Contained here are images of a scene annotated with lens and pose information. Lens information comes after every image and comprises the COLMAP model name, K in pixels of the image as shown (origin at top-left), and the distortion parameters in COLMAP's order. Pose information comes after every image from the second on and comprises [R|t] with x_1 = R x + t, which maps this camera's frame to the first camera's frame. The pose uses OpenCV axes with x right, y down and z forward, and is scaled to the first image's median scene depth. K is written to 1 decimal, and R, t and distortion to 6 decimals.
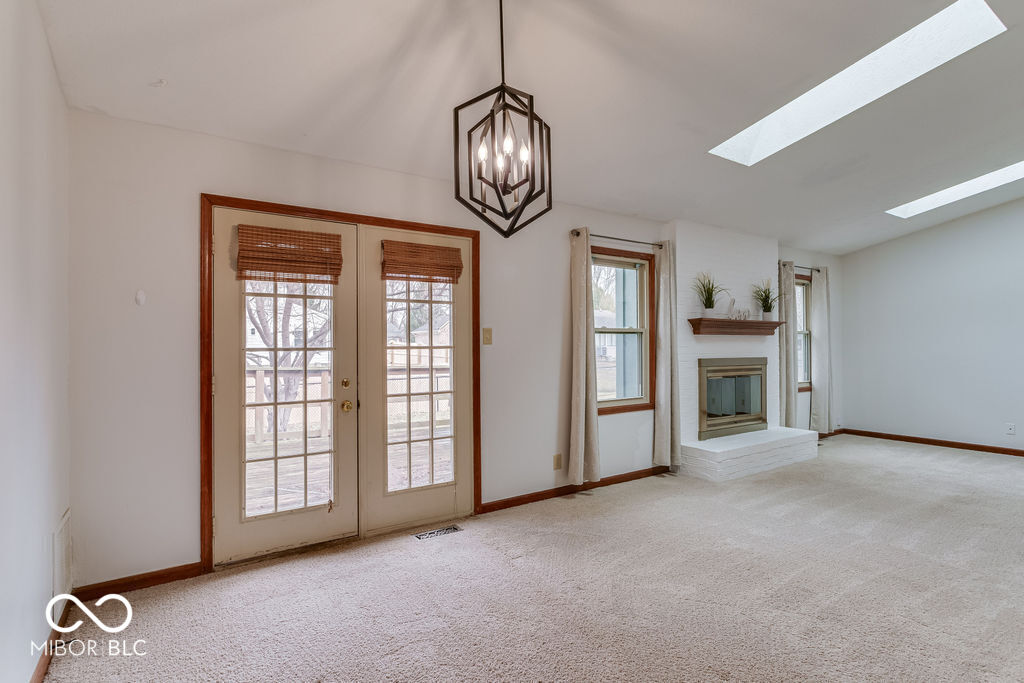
lens RADIAL K [[521.0, 0, 512.0], [0, 521.0, 341.5], [0, 0, 1]] dist [0.002493, 0.000318]
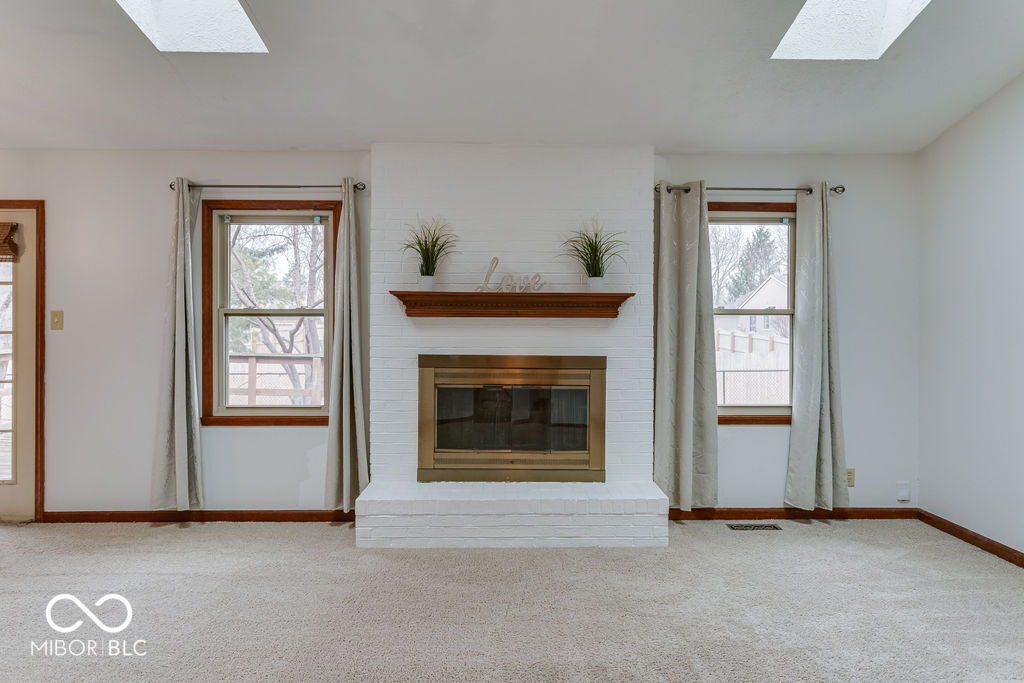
lens RADIAL K [[506.0, 0, 547.0], [0, 506.0, 331.4], [0, 0, 1]] dist [-0.002195, -0.000475]
pose [[0.834775, 0.009027, -0.550517, 0.852896], [-0.004021, 0.999939, 0.010300, -0.002491], [0.550577, -0.006385, 0.834760, 0.580944]]
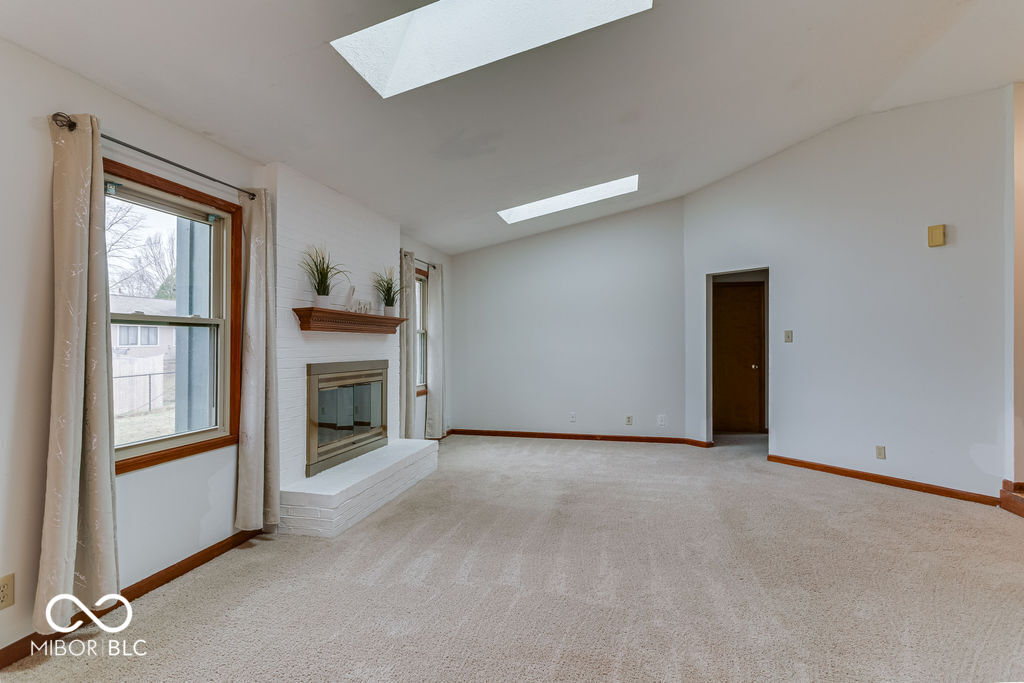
lens RADIAL K [[498.3, 0, 512.0], [0, 498.3, 341.5], [0, 0, 1]] dist [-0.001682, 0.000422]
pose [[0.735910, 0.010038, 0.677005, 0.101625], [-0.012785, 0.999918, -0.000929, -0.001220], [-0.676959, -0.007972, 0.735978, 0.307981]]
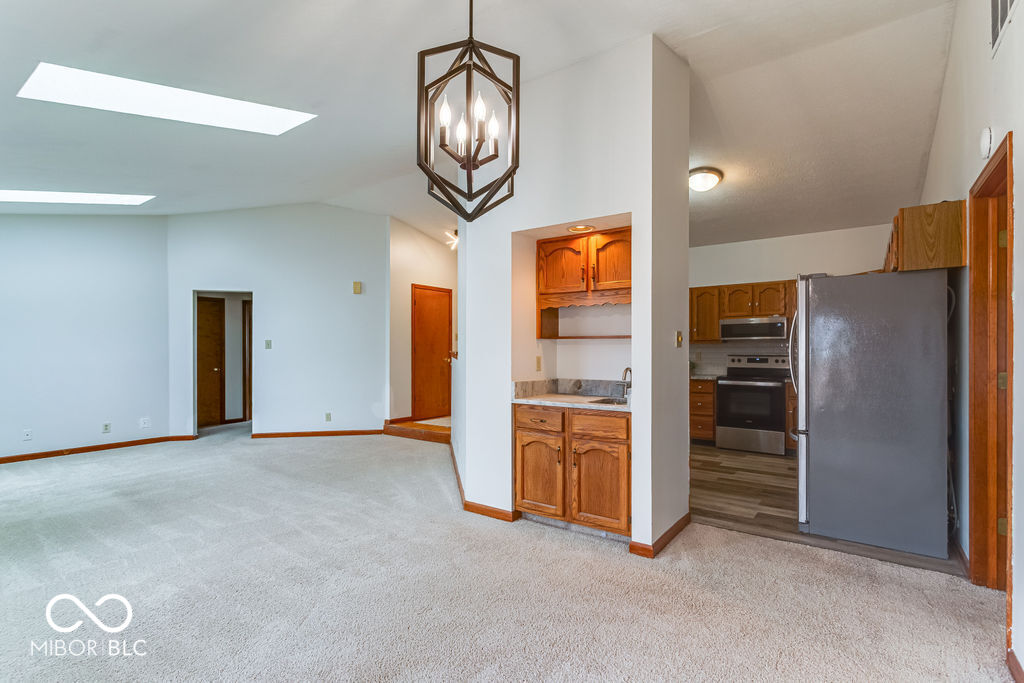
lens RADIAL K [[472.3, 0, 524.3], [0, 472.3, 348.0], [0, 0, 1]] dist [0.000731, 0.000297]
pose [[-0.354886, 0.010741, 0.934848, -0.312737], [-0.001728, 0.999925, -0.012145, 0.006629], [-0.934908, -0.005926, -0.354841, 0.487633]]
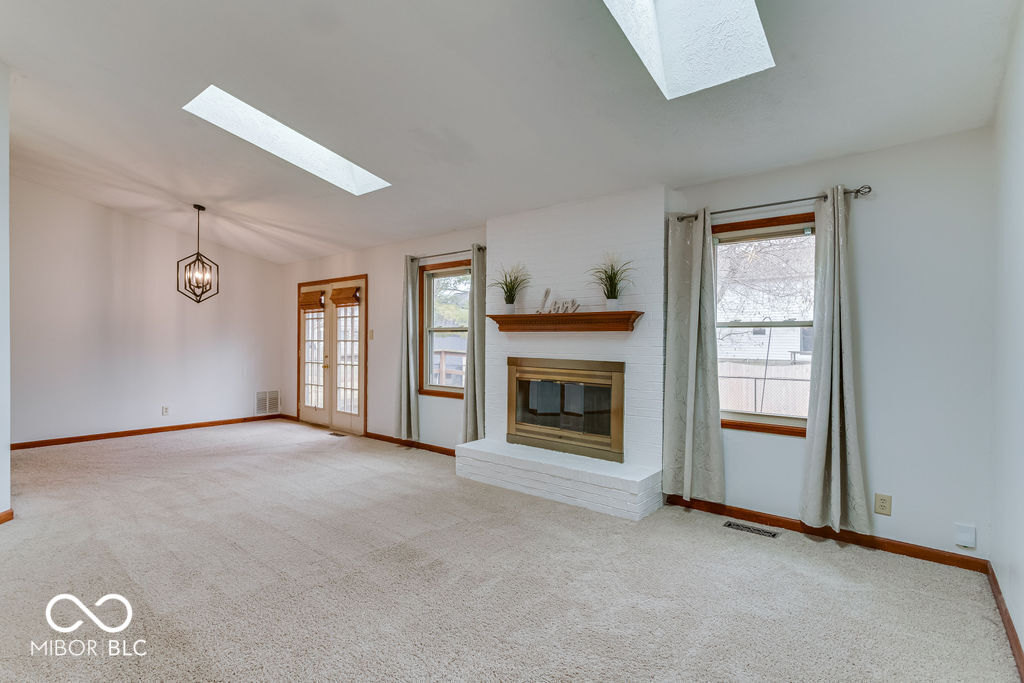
lens RADIAL K [[403.1, 0, 564.3], [0, 403.1, 341.8], [0, 0, 1]] dist [0.000328, 0.000039]
pose [[0.410866, 0.011394, -0.911624, 1.100704], [-0.003962, 0.999935, 0.010712, -0.003088], [0.911687, -0.000789, 0.410884, 0.808880]]
